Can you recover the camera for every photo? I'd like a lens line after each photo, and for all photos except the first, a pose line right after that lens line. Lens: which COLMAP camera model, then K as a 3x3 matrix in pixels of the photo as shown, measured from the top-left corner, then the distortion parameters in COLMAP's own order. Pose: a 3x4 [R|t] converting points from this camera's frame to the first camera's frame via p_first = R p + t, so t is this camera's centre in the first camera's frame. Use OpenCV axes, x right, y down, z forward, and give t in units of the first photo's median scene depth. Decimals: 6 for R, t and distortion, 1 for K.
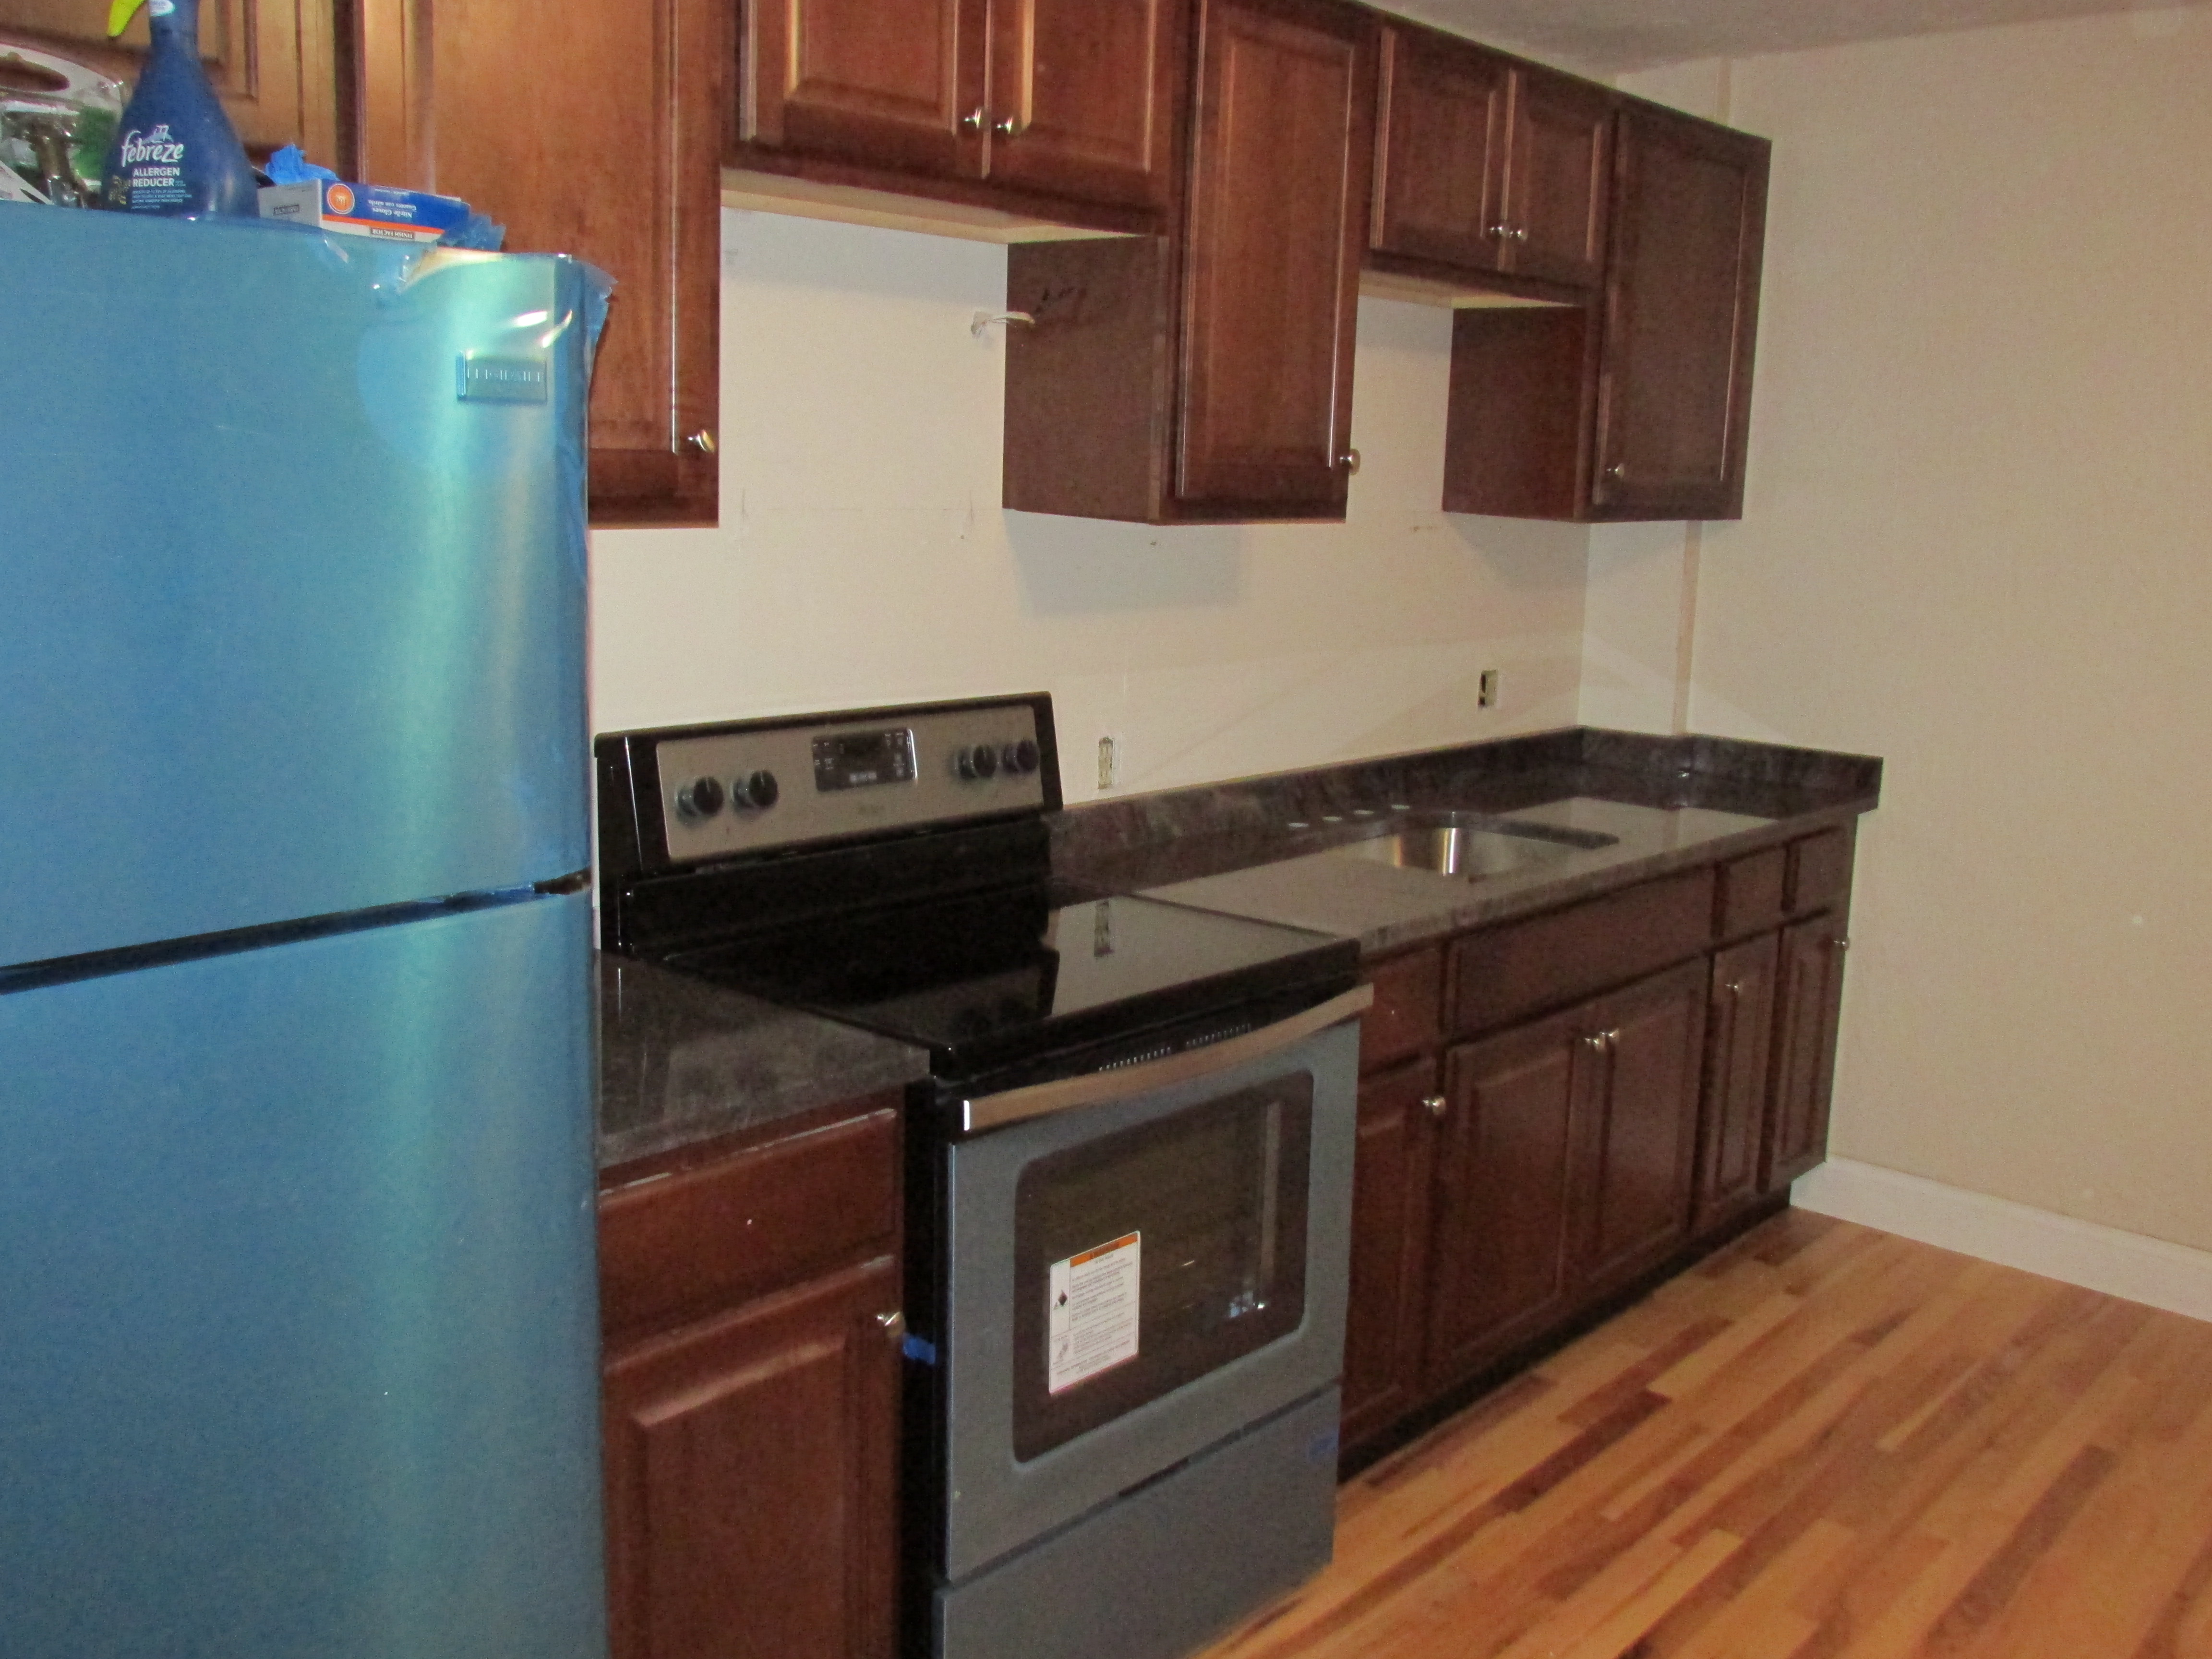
lens RADIAL K [[2055.7, 0, 1106.0], [0, 2055.7, 829.5], [0, 0, 1]] dist [-0.035497, 0.000201]
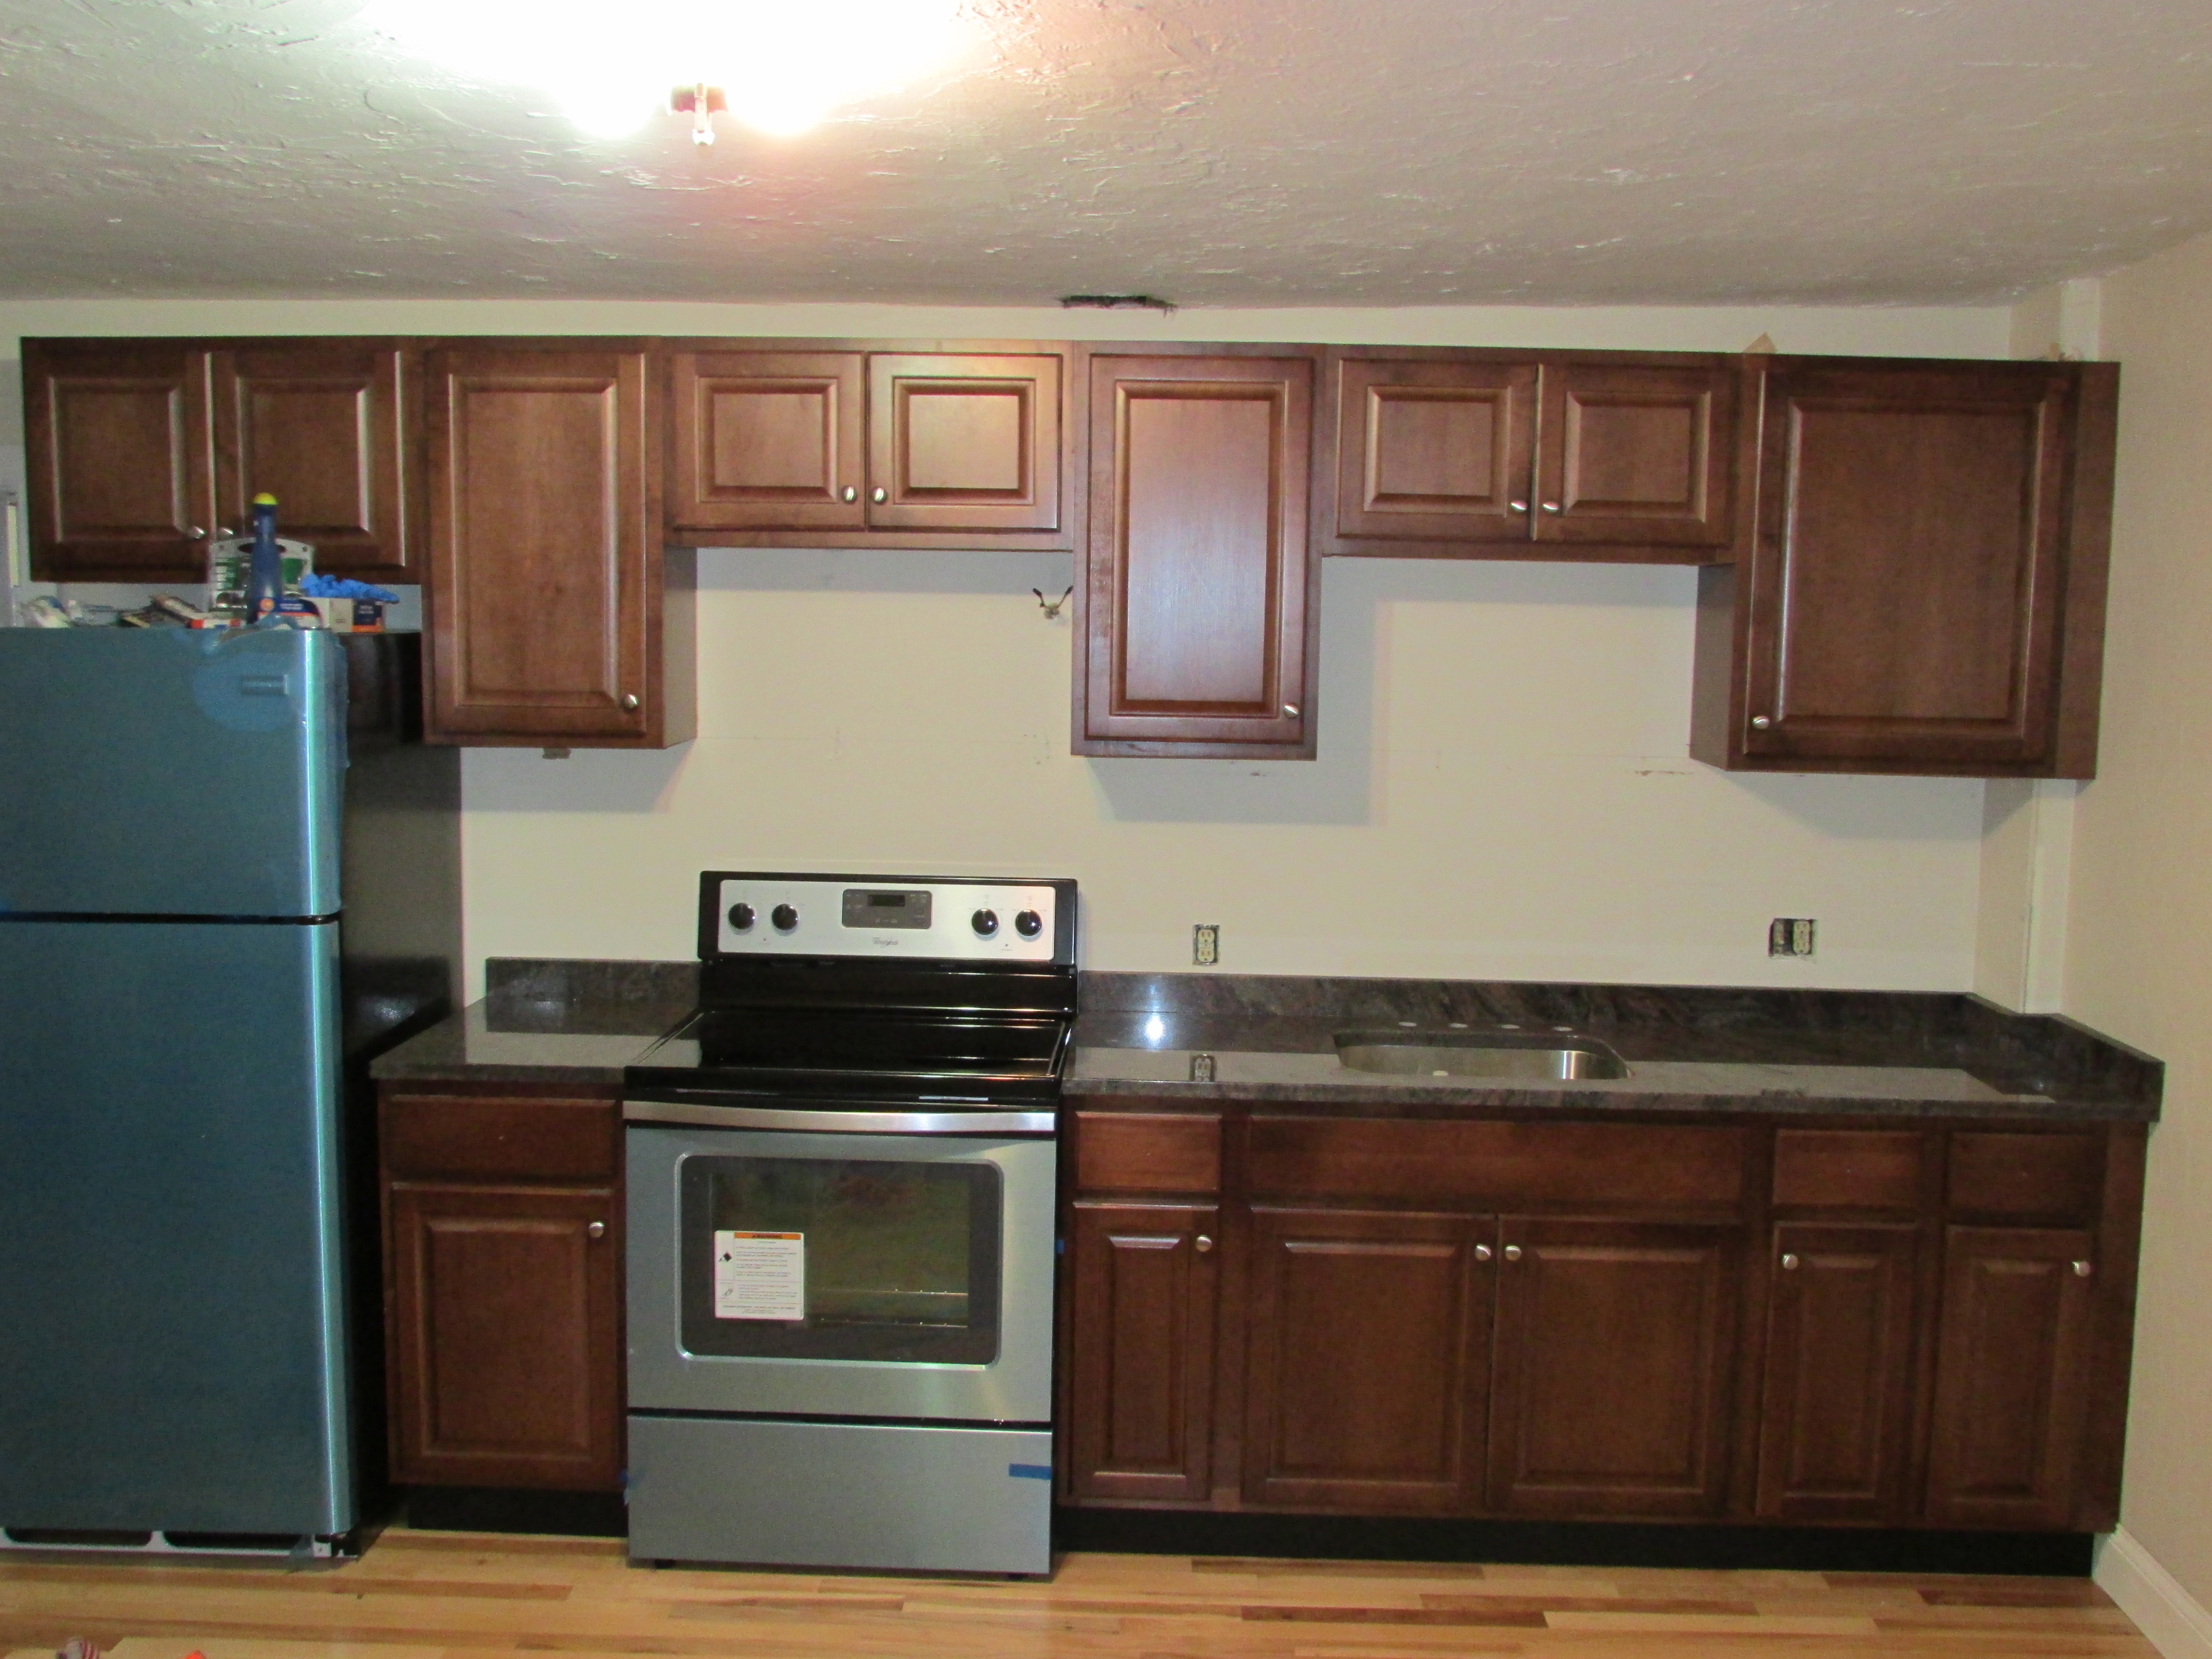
lens RADIAL K [[2055.7, 0, 1106.0], [0, 2055.7, 829.5], [0, 0, 1]] dist [-0.035497, 0.000201]
pose [[0.635566, 0.063703, -0.769414, 0.985230], [-0.136970, 0.990085, -0.031170, -0.057647], [0.759799, 0.125197, 0.637990, 0.150768]]
